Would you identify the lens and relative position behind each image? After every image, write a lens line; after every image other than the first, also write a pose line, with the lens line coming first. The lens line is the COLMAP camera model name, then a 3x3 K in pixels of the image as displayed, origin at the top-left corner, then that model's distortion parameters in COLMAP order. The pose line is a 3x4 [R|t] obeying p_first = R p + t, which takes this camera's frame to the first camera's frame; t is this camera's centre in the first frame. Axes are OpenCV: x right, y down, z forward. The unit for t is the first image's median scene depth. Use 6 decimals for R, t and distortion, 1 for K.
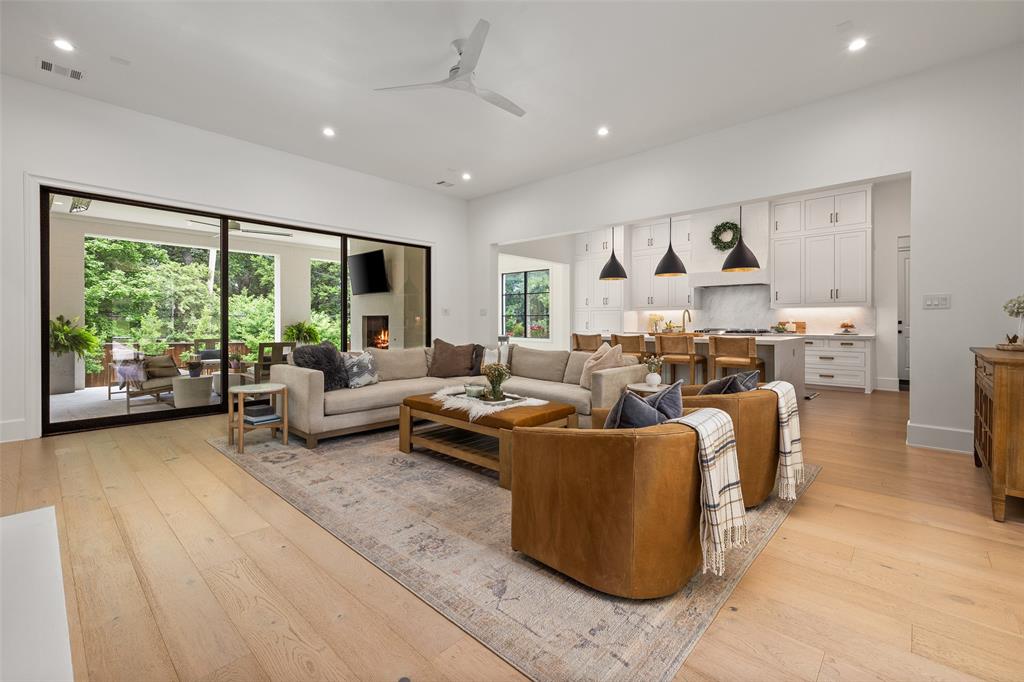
lens RADIAL K [[440.5, 0, 513.7], [0, 440.5, 323.1], [0, 0, 1]] dist [0.014906, -0.000045]
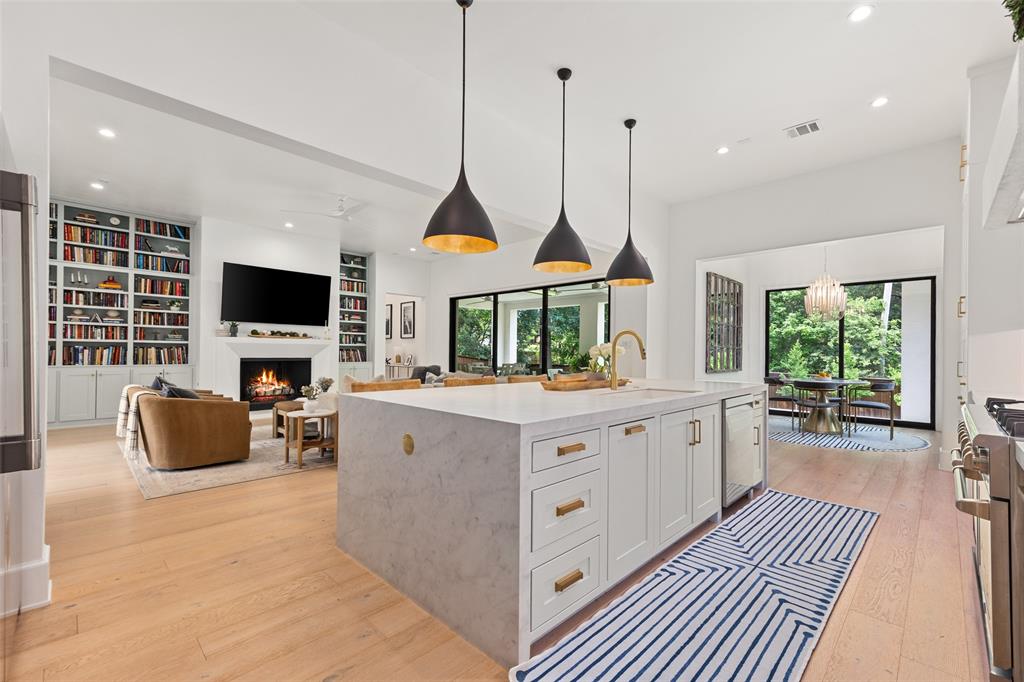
lens RADIAL K [[428.4, 0, 545.9], [0, 428.4, 354.5], [0, 0, 1]] dist [0.007769, 0.000069]
pose [[0.011970, 0.004240, -0.999919, 0.769330], [-0.012158, 0.999918, 0.004095, -0.005680], [0.999854, 0.012108, 0.012021, 0.860706]]
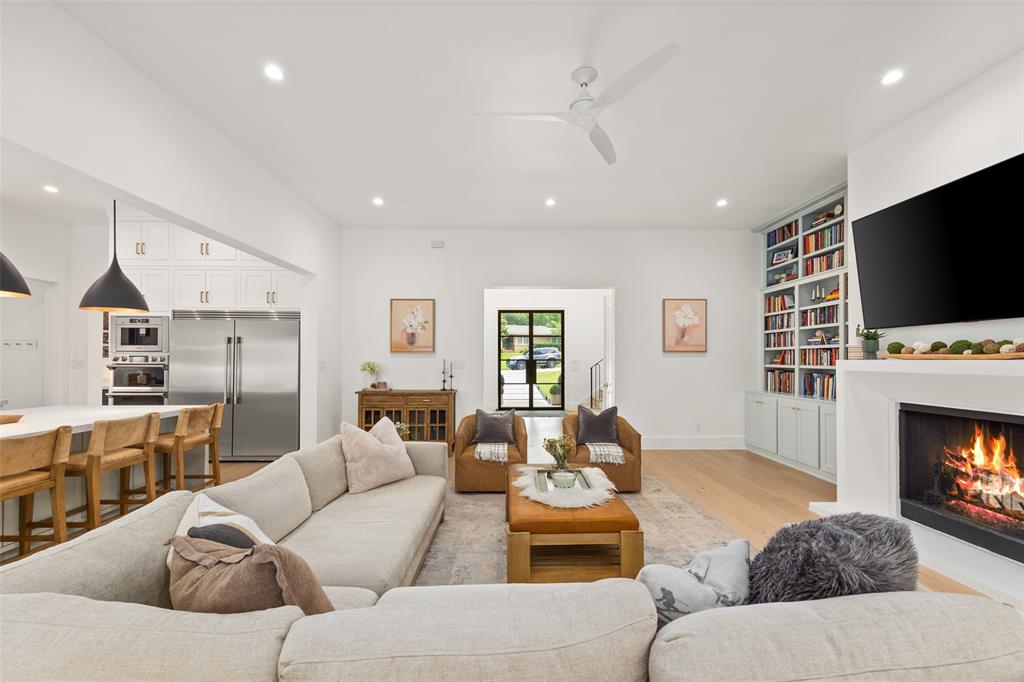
lens RADIAL K [[420.0, 0, 513.6], [0, 420.0, 357.1], [0, 0, 1]] dist [0.001115, 0.000113]
pose [[-0.687485, 0.005373, 0.726178, -0.292258], [0.003128, 0.999985, -0.004438, -0.034841], [-0.726192, -0.000780, -0.687492, 0.796282]]
